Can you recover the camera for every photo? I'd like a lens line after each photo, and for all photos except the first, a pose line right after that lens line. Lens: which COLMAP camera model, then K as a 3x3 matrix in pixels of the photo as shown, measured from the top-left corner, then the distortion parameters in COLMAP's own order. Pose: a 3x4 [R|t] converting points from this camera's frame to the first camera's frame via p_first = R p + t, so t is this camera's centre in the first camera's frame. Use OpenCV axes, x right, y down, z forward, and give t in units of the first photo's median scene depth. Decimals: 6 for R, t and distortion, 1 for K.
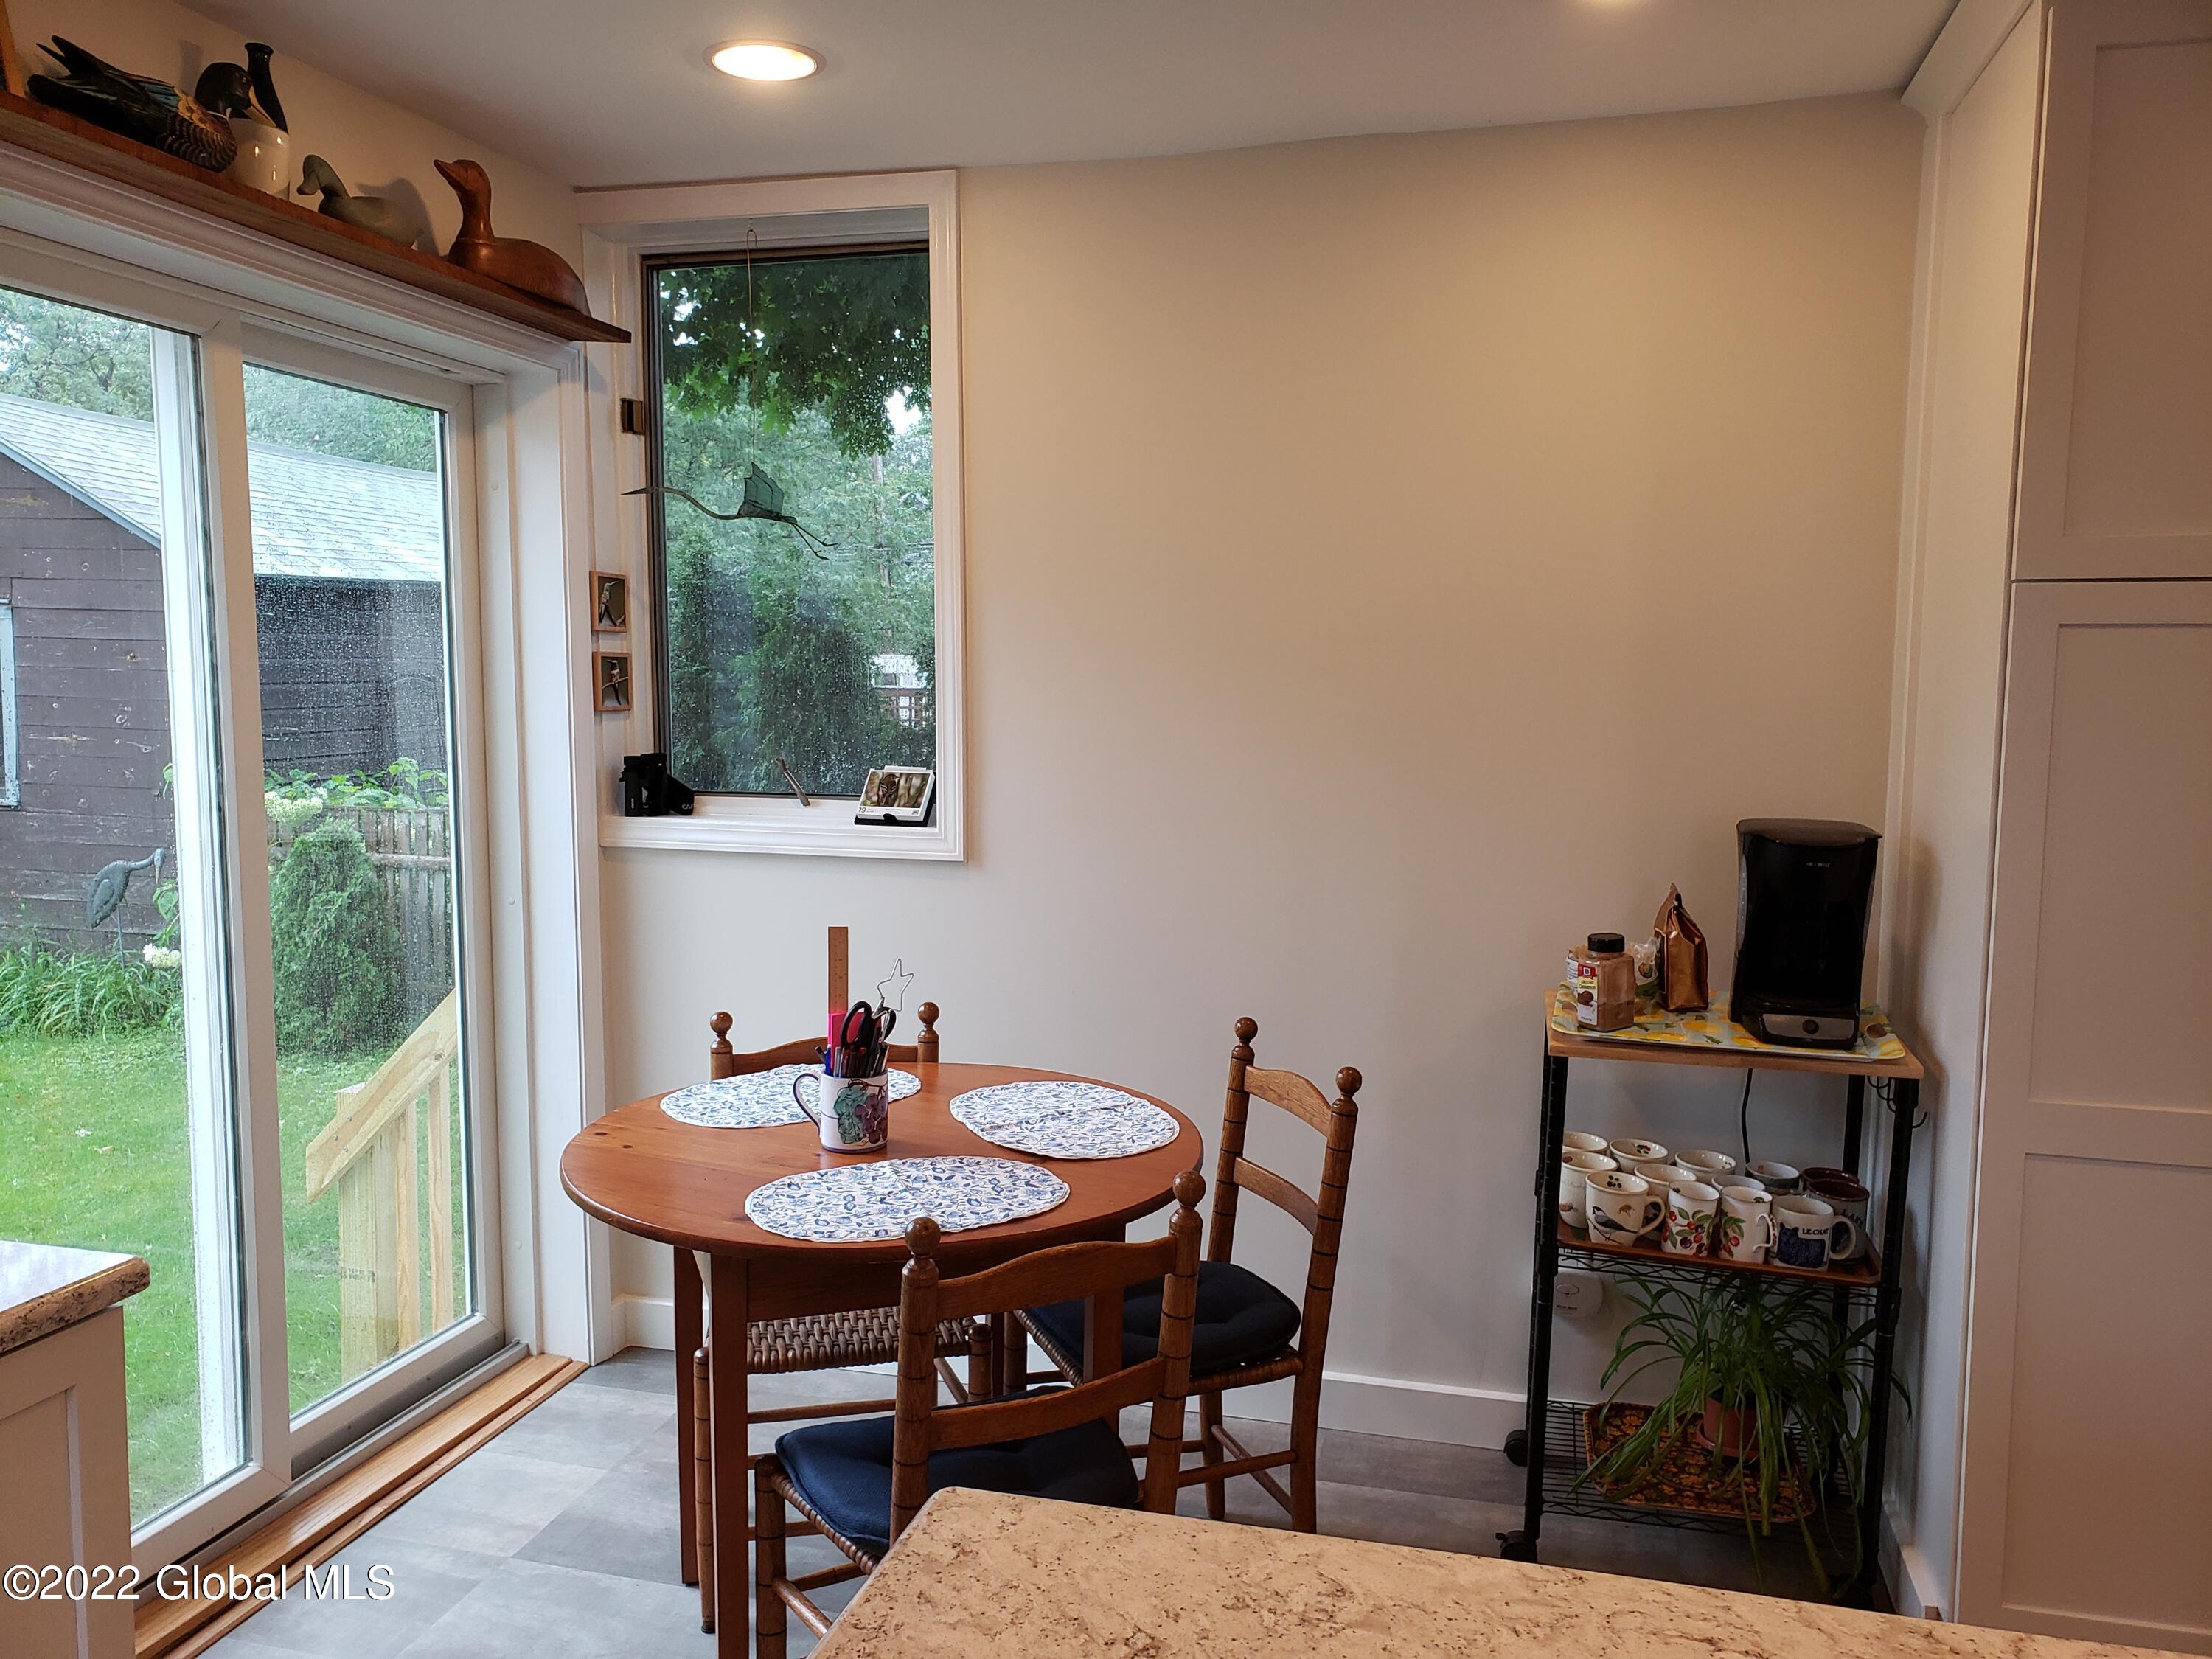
lens RADIAL K [[1712.0, 0, 1076.3], [0, 1712.0, 845.6], [0, 0, 1]] dist [0.049832, -0.026542]
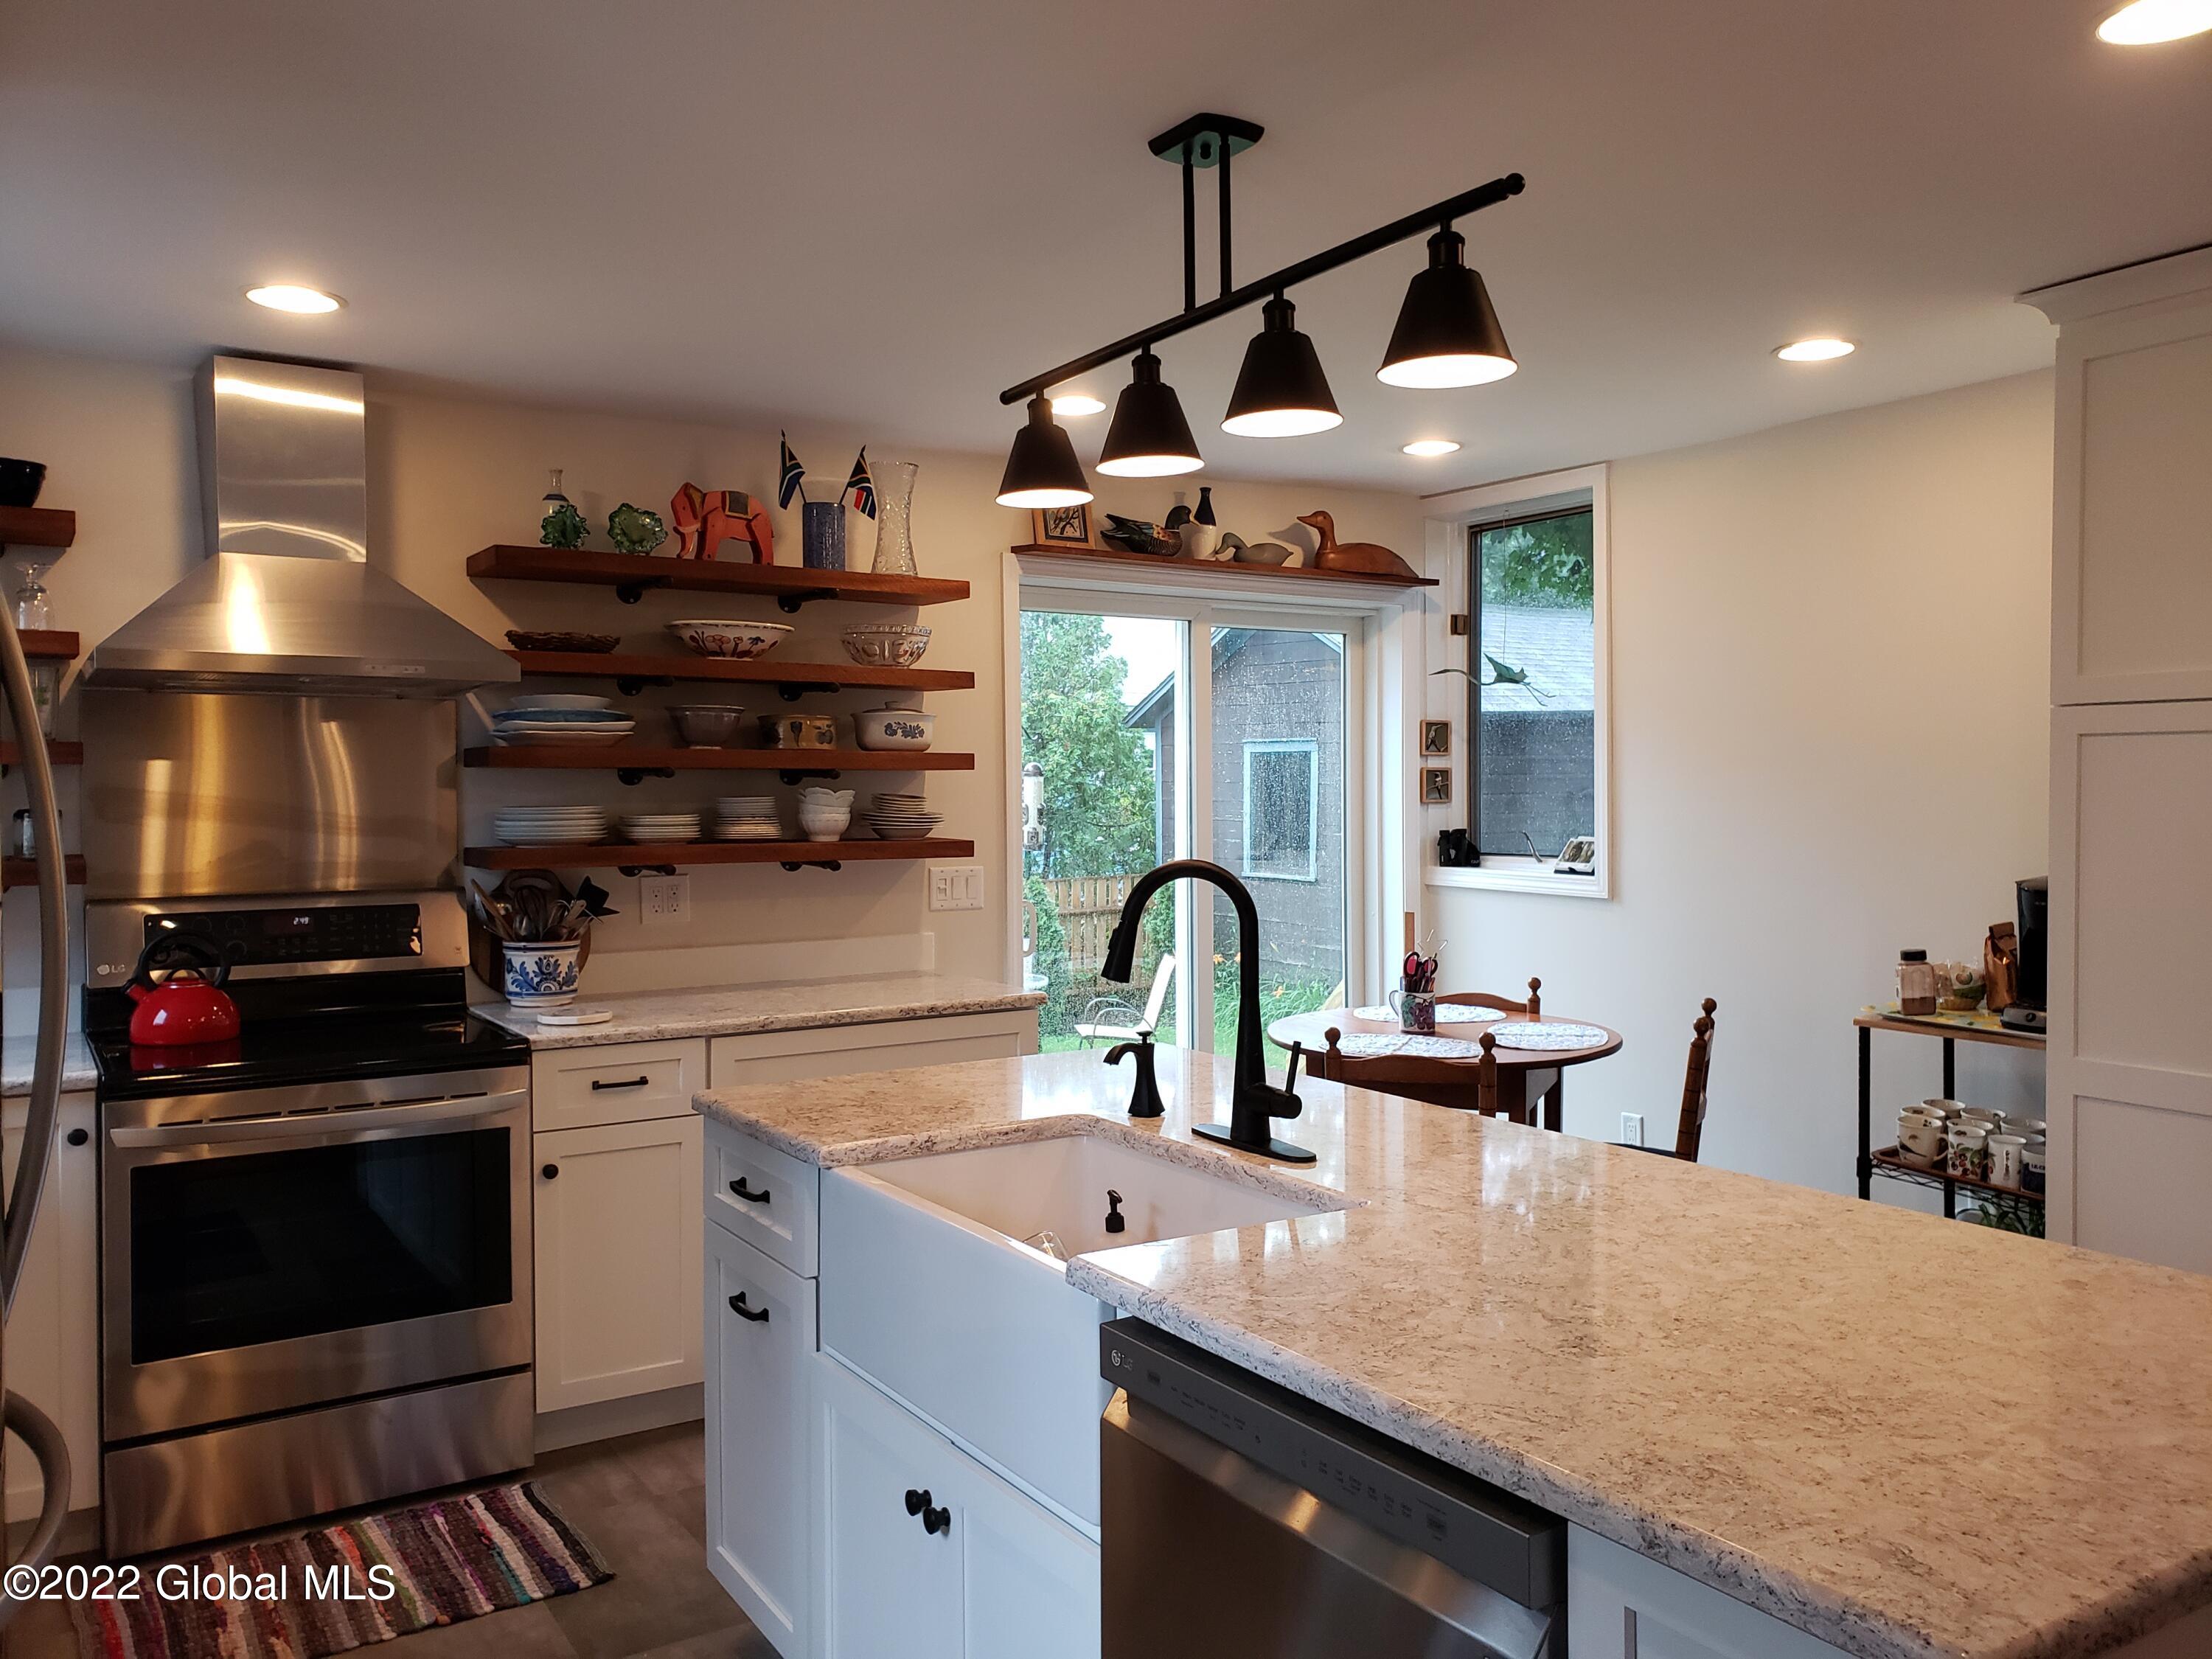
lens RADIAL K [[1712.0, 0, 1125.5], [0, 1712.0, 835.5], [0, 0, 1]] dist [0.049832, -0.026542]
pose [[0.742170, 0.008470, -0.670158, 0.634604], [-0.056429, 0.997159, -0.049889, 0.053414], [0.667832, 0.074843, 0.740540, -0.427682]]
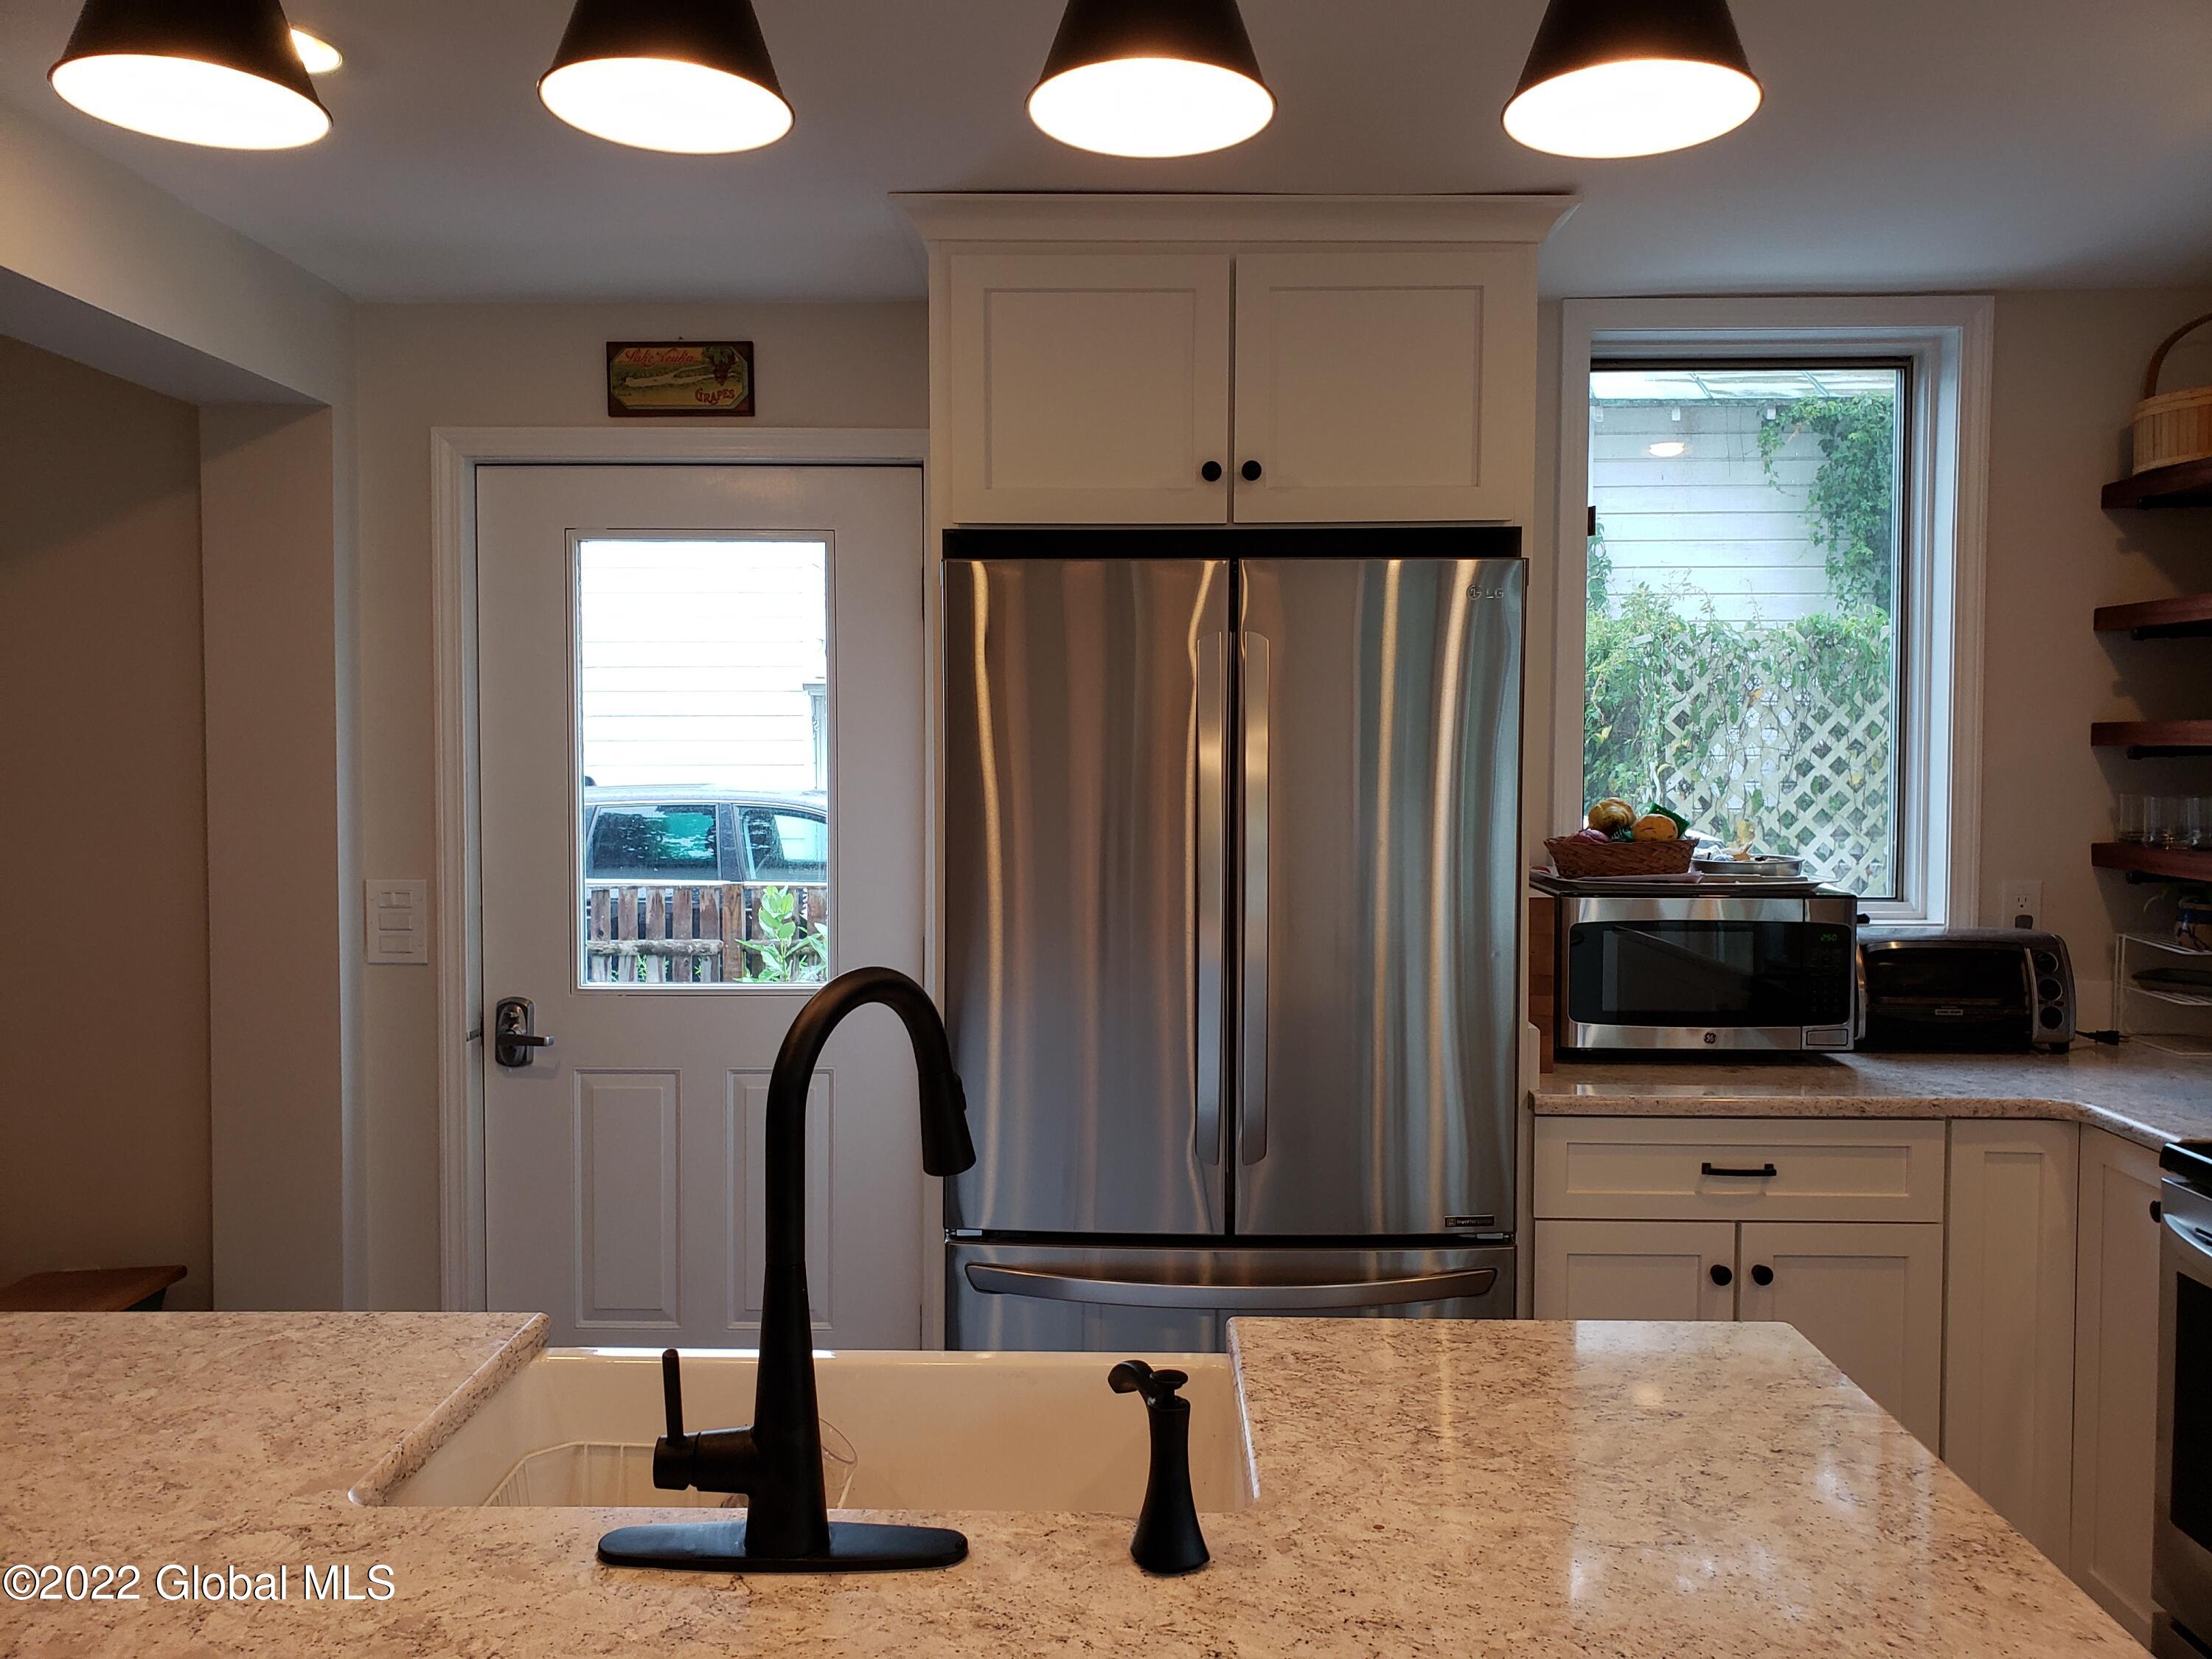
lens RADIAL K [[1712.0, 0, 1125.8], [0, 1712.0, 821.8], [0, 0, 1]] dist [0.049832, -0.026542]
pose [[-0.969016, 0.005906, -0.246926, 0.218492], [-0.030349, 0.989292, 0.142762, -0.061302], [0.245125, 0.145833, -0.958461, 0.482693]]
